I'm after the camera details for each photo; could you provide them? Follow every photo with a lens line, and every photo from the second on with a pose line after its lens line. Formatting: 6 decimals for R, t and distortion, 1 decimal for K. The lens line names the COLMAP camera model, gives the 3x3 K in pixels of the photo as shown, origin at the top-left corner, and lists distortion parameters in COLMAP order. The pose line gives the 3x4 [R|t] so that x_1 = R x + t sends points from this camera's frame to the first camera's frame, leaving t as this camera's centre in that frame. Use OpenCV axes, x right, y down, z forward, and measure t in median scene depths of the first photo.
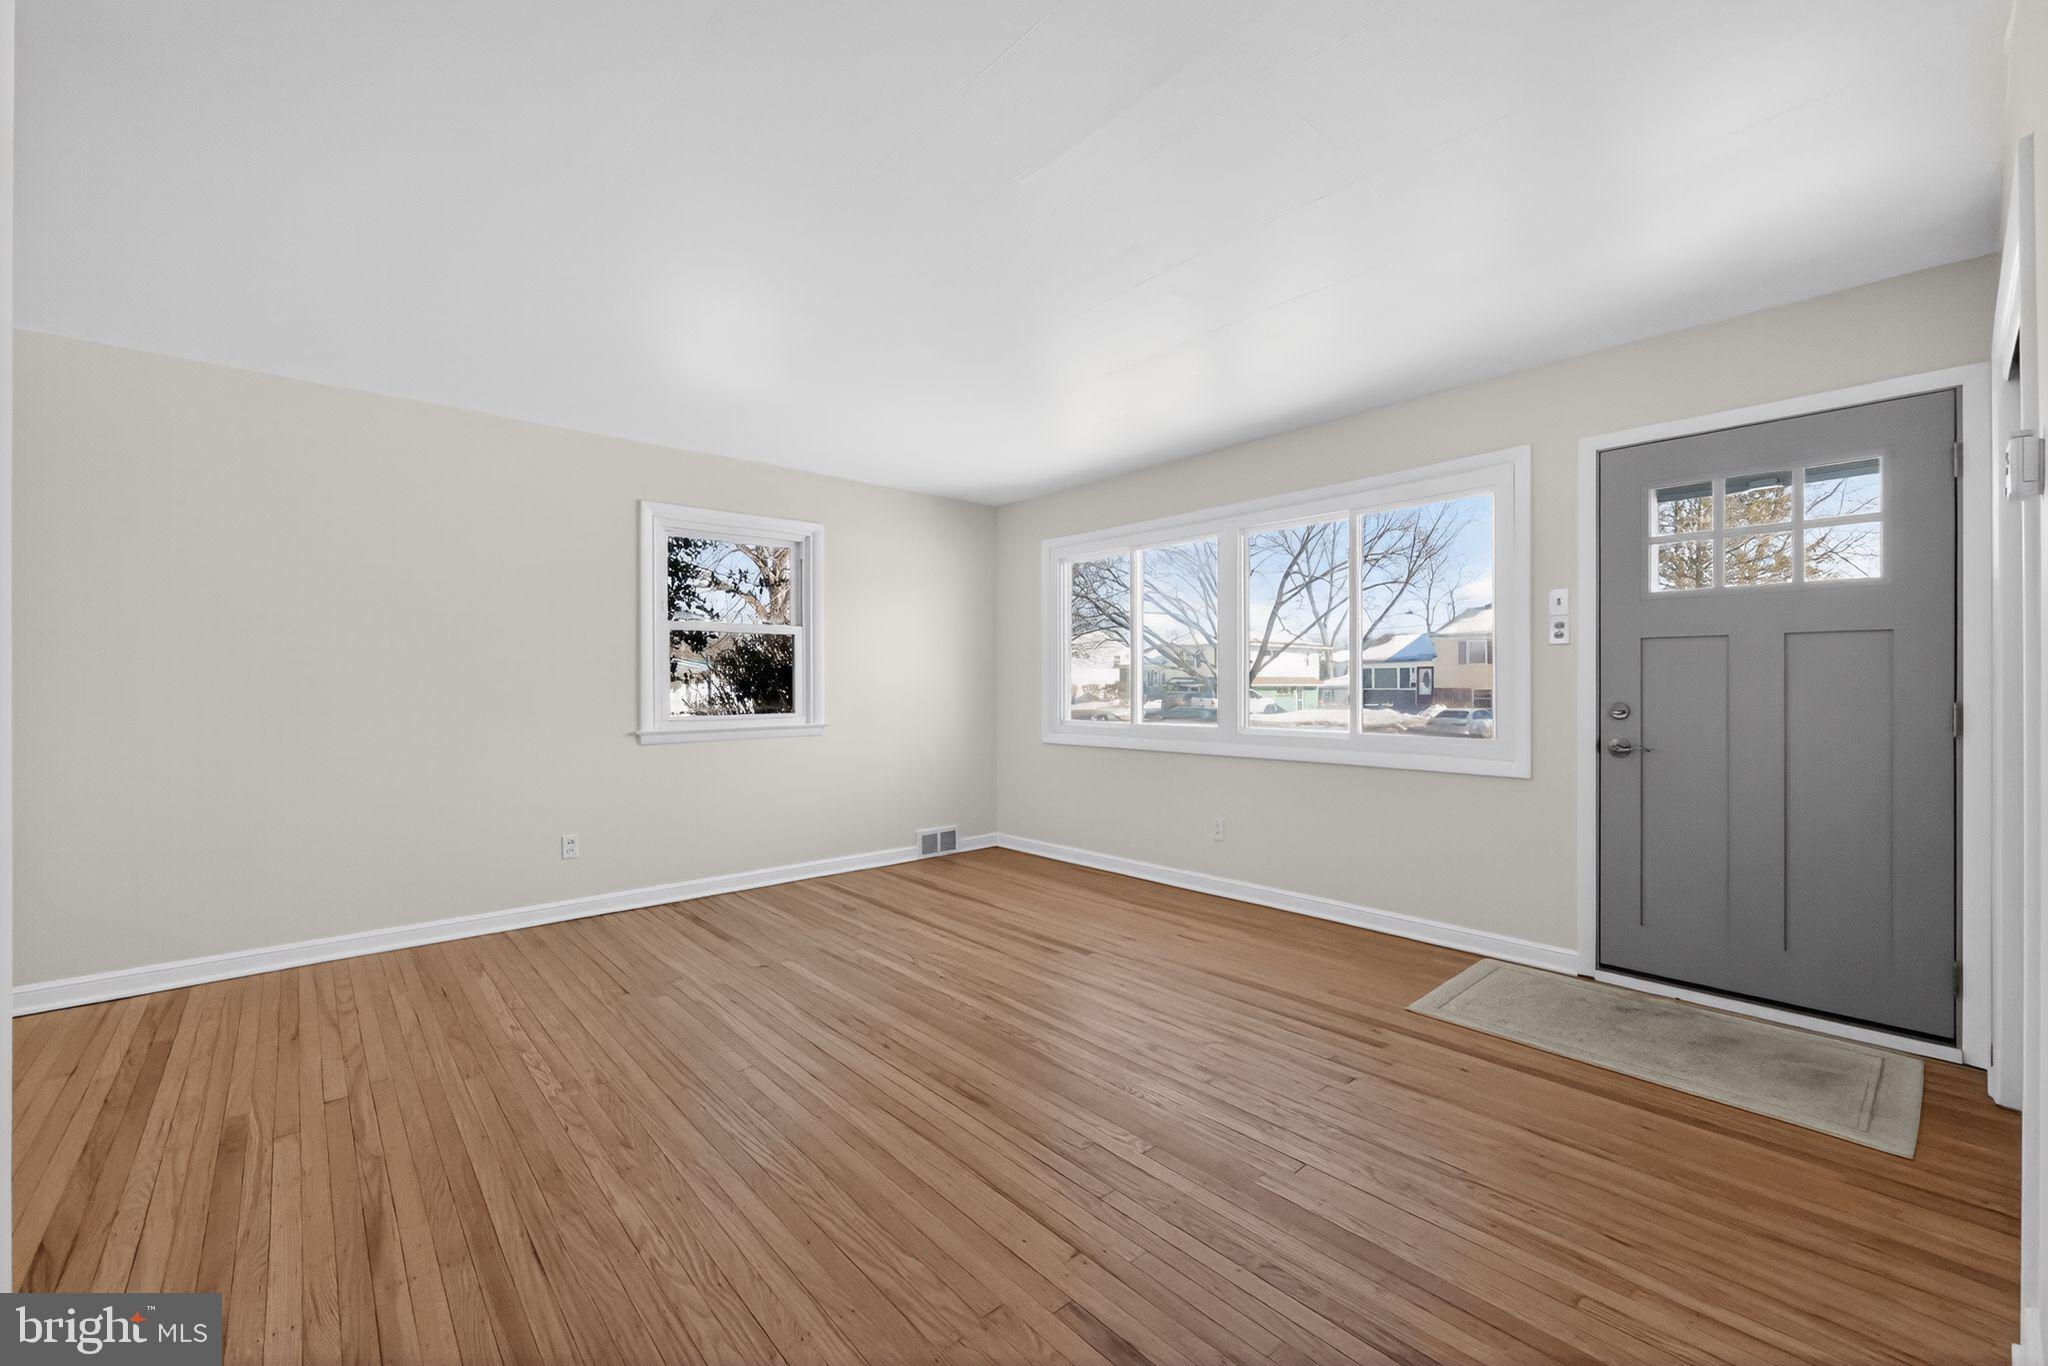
lens RADIAL K [[821.7, 0, 1016.4], [0, 821.7, 690.0], [0, 0, 1]] dist [0.001804, 0.000334]
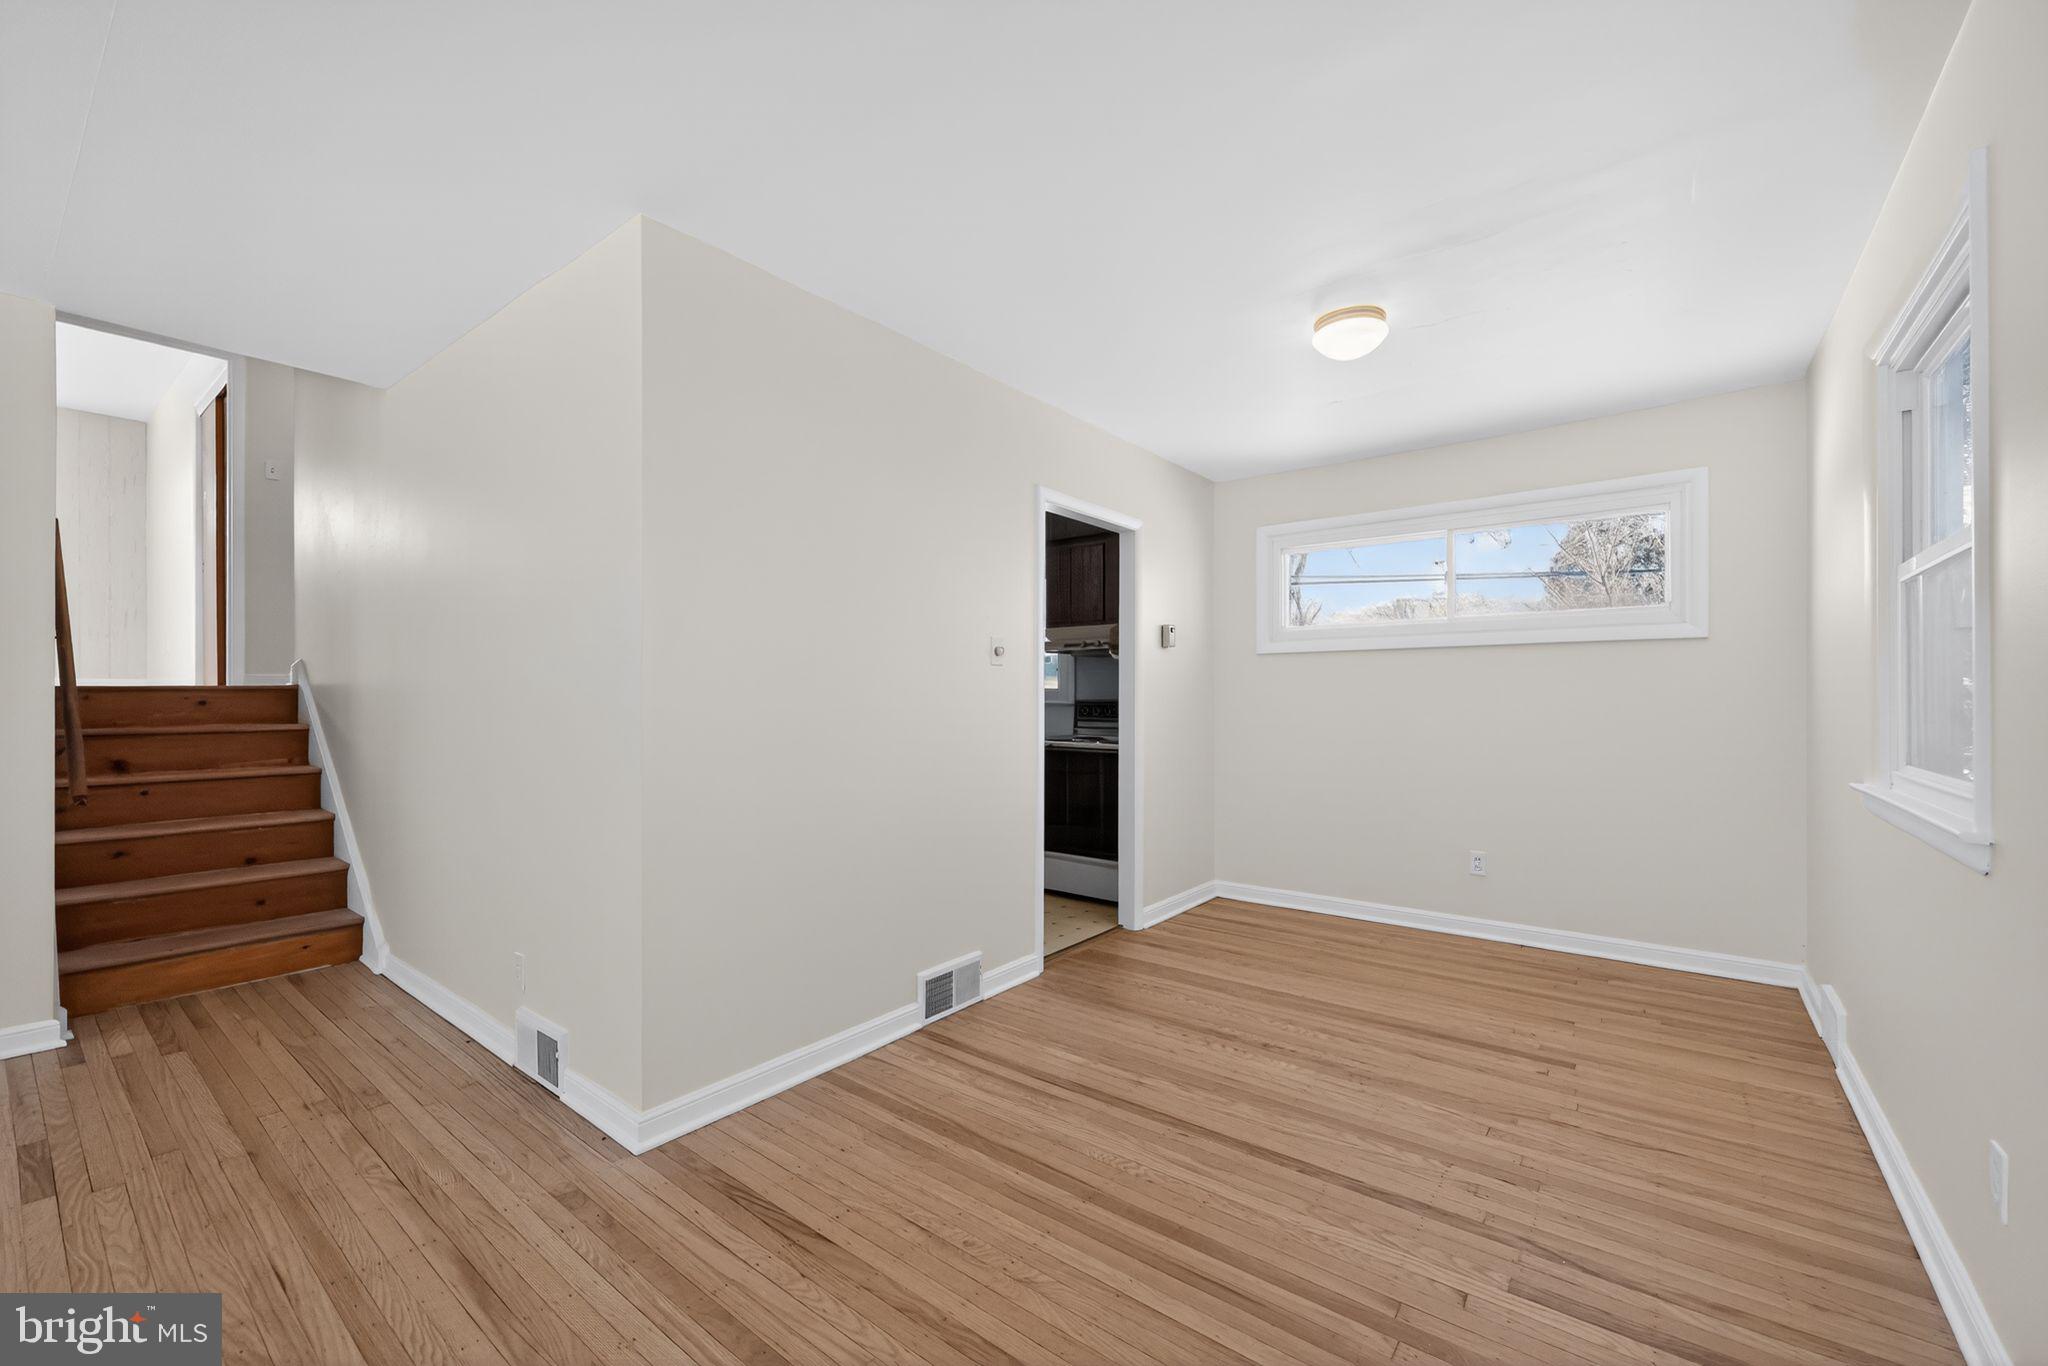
lens RADIAL K [[821.7, 0, 1016.4], [0, 821.7, 690.0], [0, 0, 1]] dist [0.001804, 0.000334]
pose [[-0.983149, -0.003700, -0.182771, -0.674640], [-0.003278, 0.999991, -0.002609, -0.010540], [0.182779, -0.001966, -0.983152, 1.136322]]
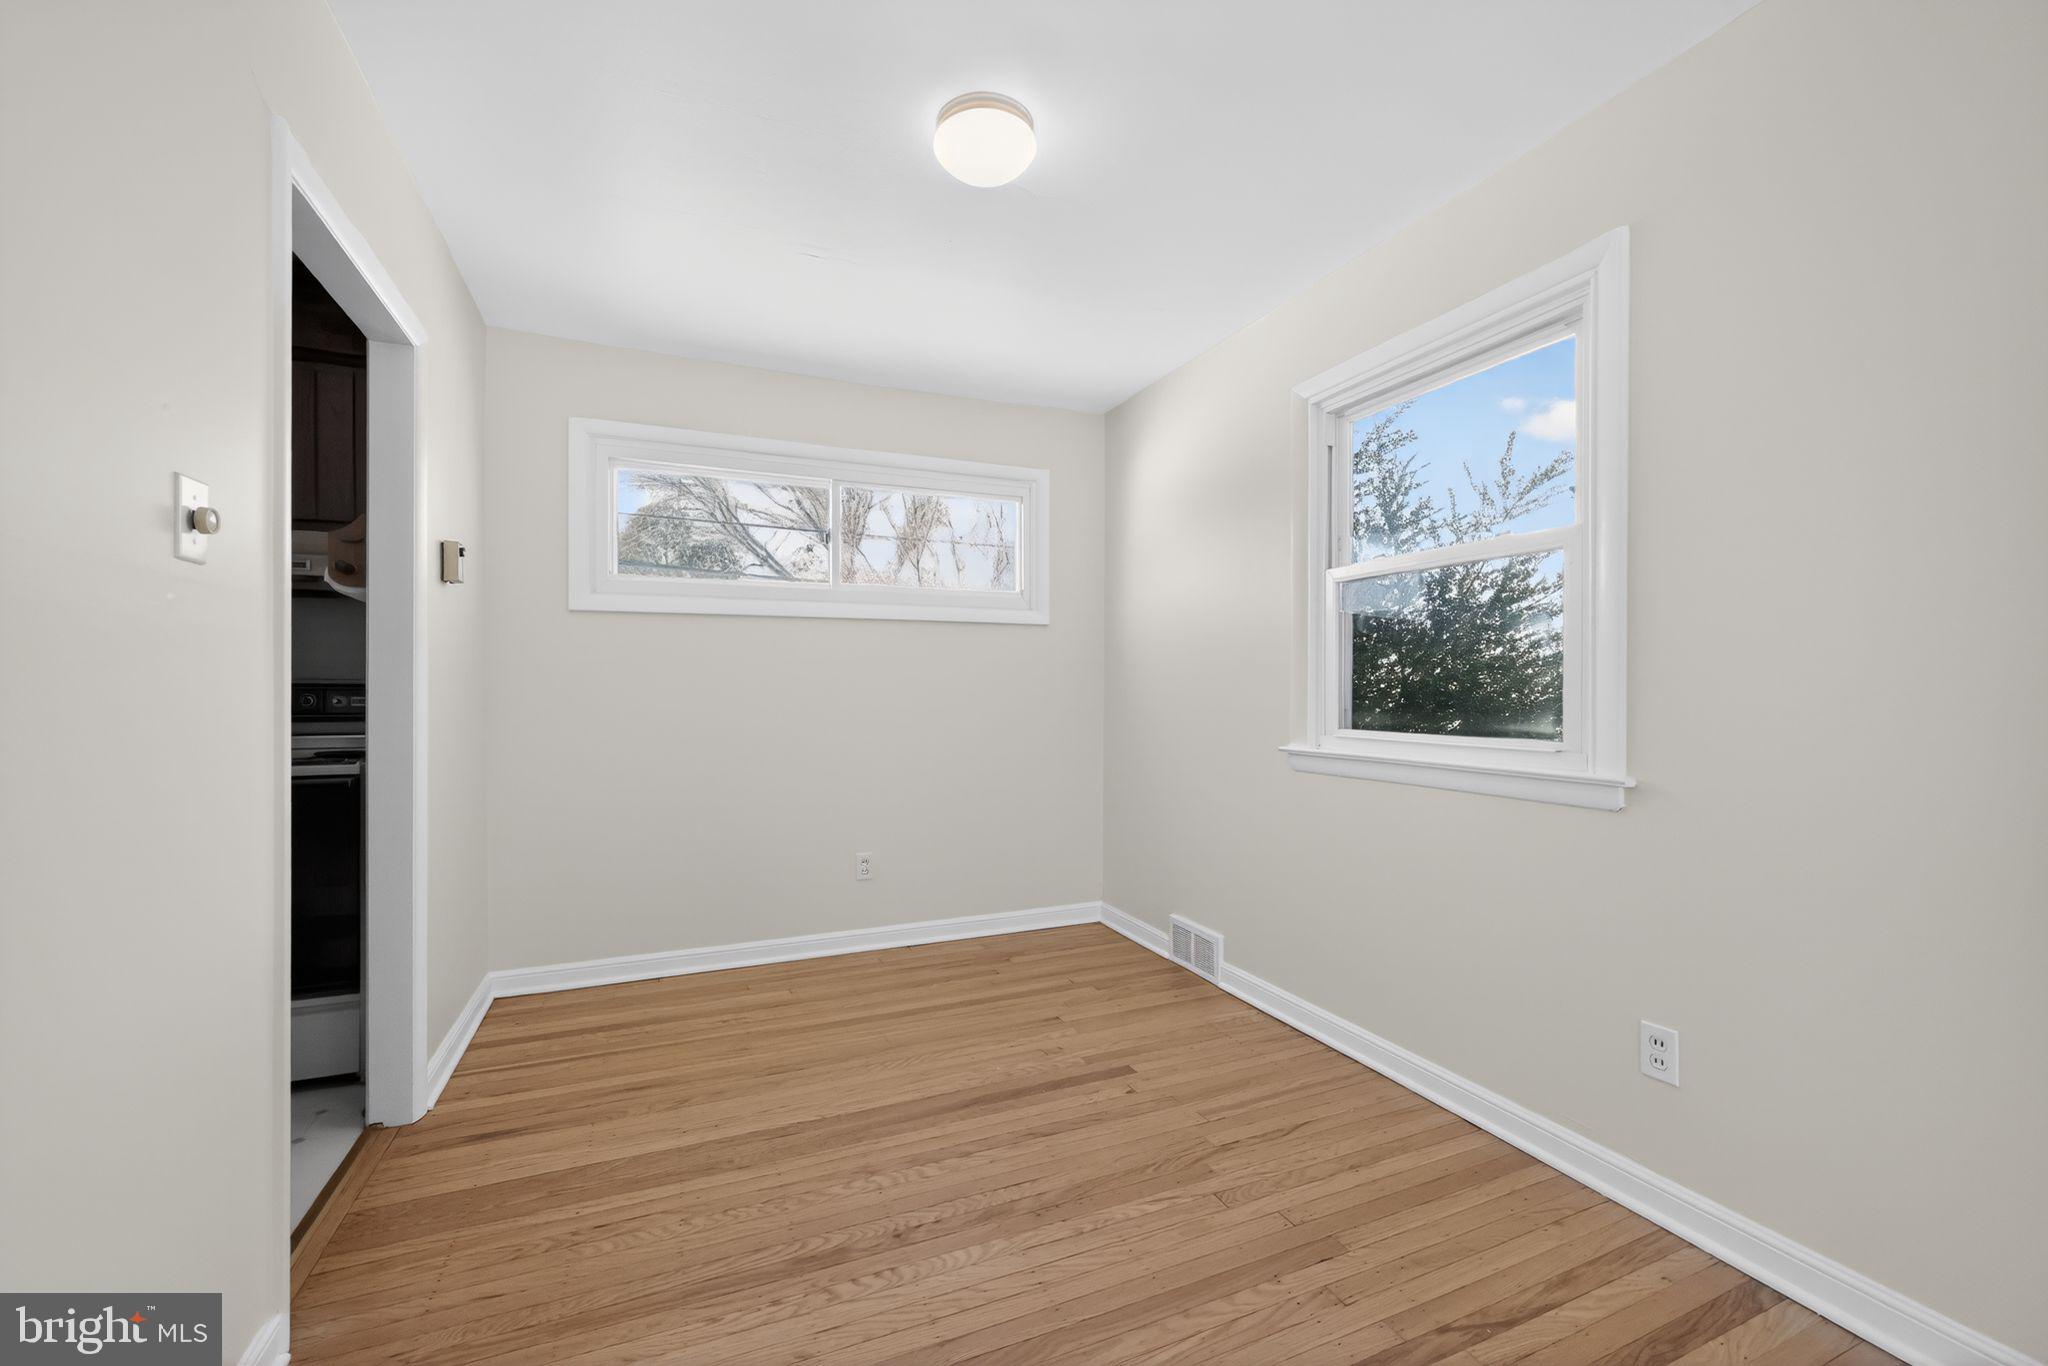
lens RADIAL K [[821.7, 0, 1016.4], [0, 821.7, 690.0], [0, 0, 1]] dist [0.001804, 0.000334]
pose [[-0.311009, -0.001273, -0.950406, -0.612024], [-0.008700, 0.999961, 0.001508, 0.008848], [0.950367, 0.008737, -0.311008, 0.552905]]
